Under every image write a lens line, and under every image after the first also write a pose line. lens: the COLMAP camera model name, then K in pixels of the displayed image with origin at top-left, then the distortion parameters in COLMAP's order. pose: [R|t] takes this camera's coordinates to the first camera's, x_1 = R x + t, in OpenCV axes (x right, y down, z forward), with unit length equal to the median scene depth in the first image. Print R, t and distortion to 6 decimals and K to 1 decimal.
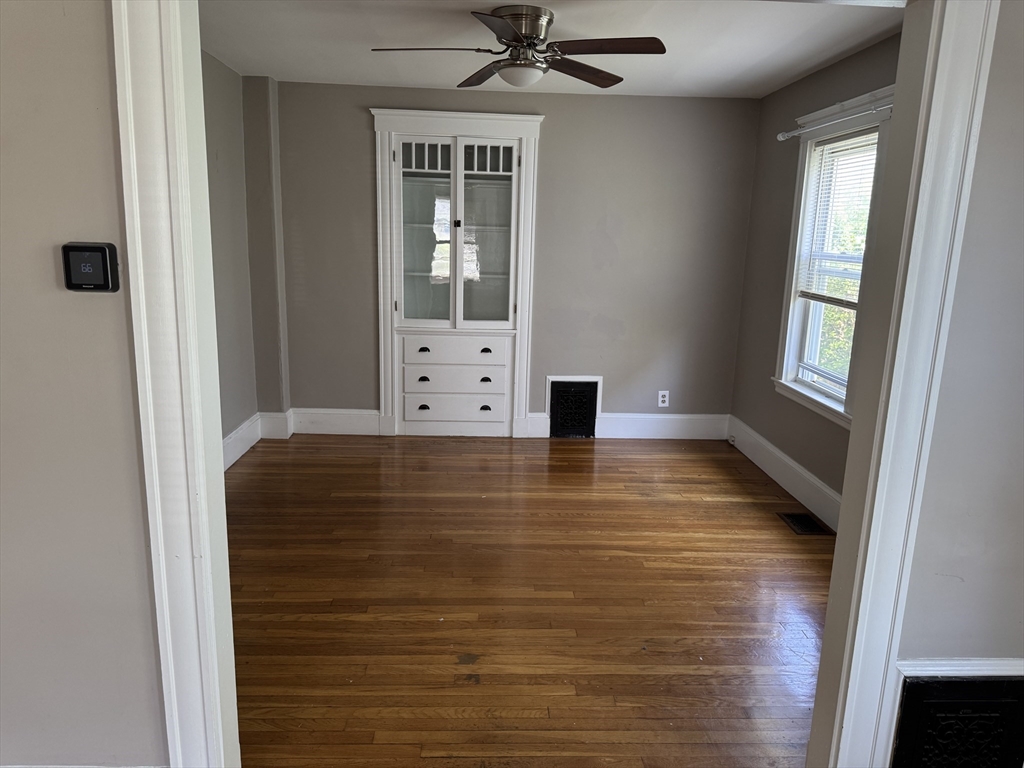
lens RADIAL K [[707.0, 0, 512.0], [0, 707.0, 384.0], [0, 0, 1]] dist [0.157898, -0.290877]
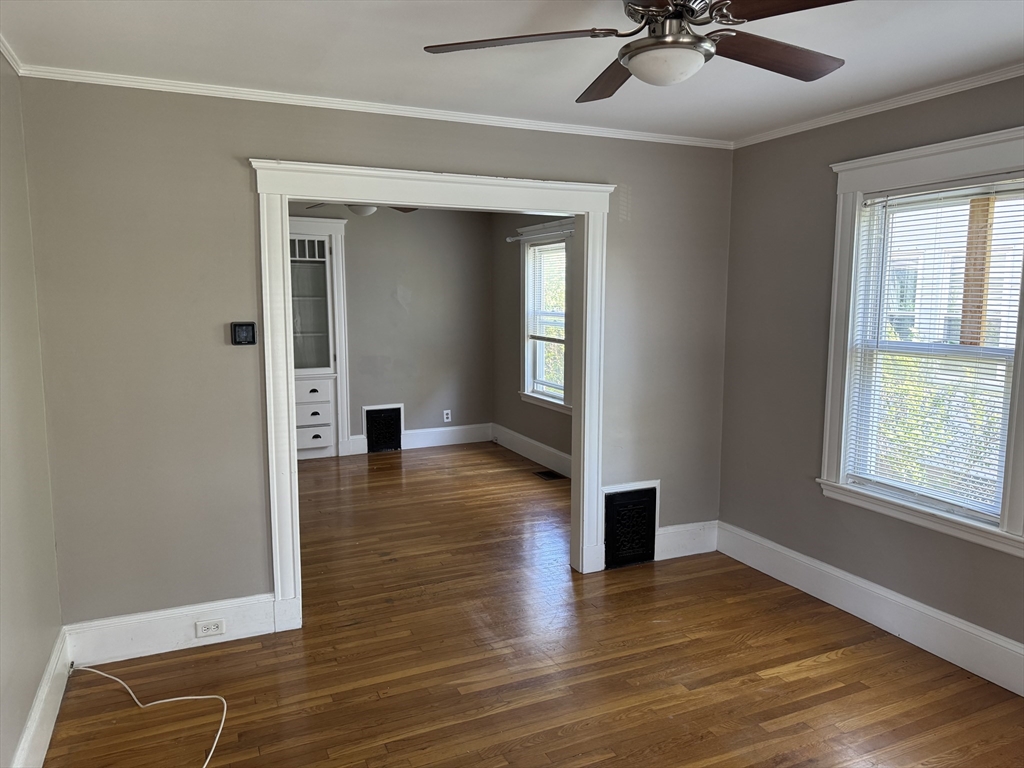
lens RADIAL K [[714.4, 0, 512.0], [0, 714.4, 384.0], [0, 0, 1]] dist [0.097318, -0.124737]
pose [[0.925398, -0.074510, 0.371601, -0.236063], [0.103578, 0.992878, -0.058856, 0.068747], [-0.364569, 0.092955, 0.926525, -0.445793]]
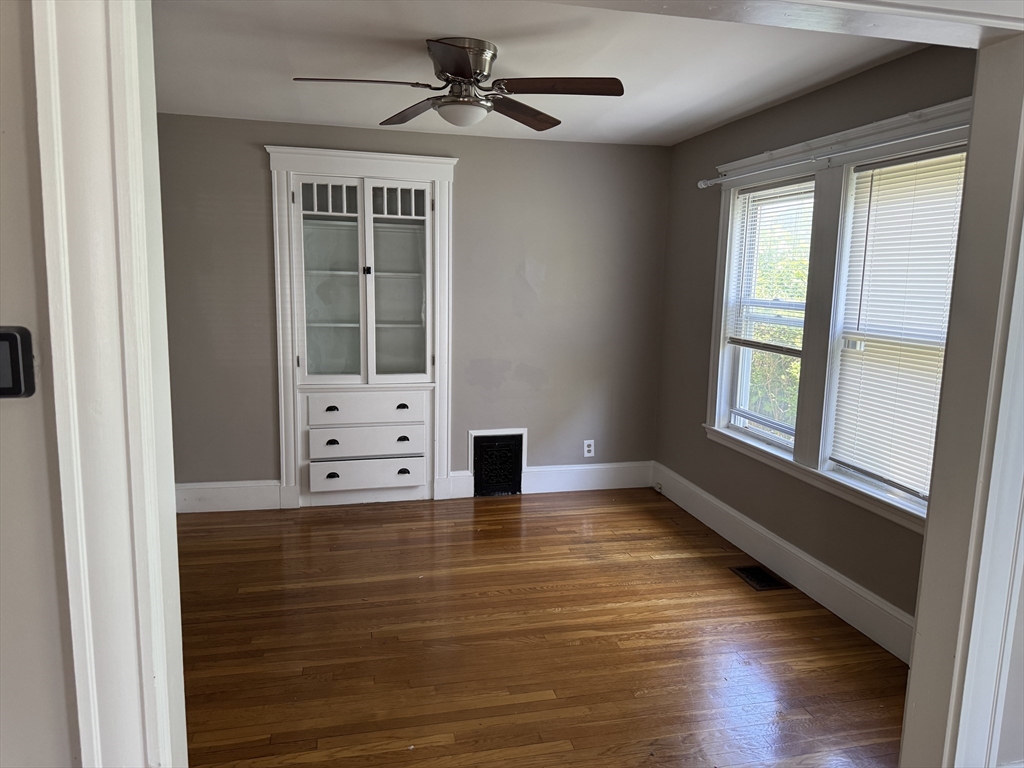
lens RADIAL K [[707.0, 0, 512.0], [0, 707.0, 384.0], [0, 0, 1]] dist [0.157898, -0.290877]
pose [[0.982233, -0.036754, 0.184031, -0.081039], [0.046622, 0.997681, -0.049580, -0.030149], [-0.181782, 0.057279, 0.981669, 0.088268]]
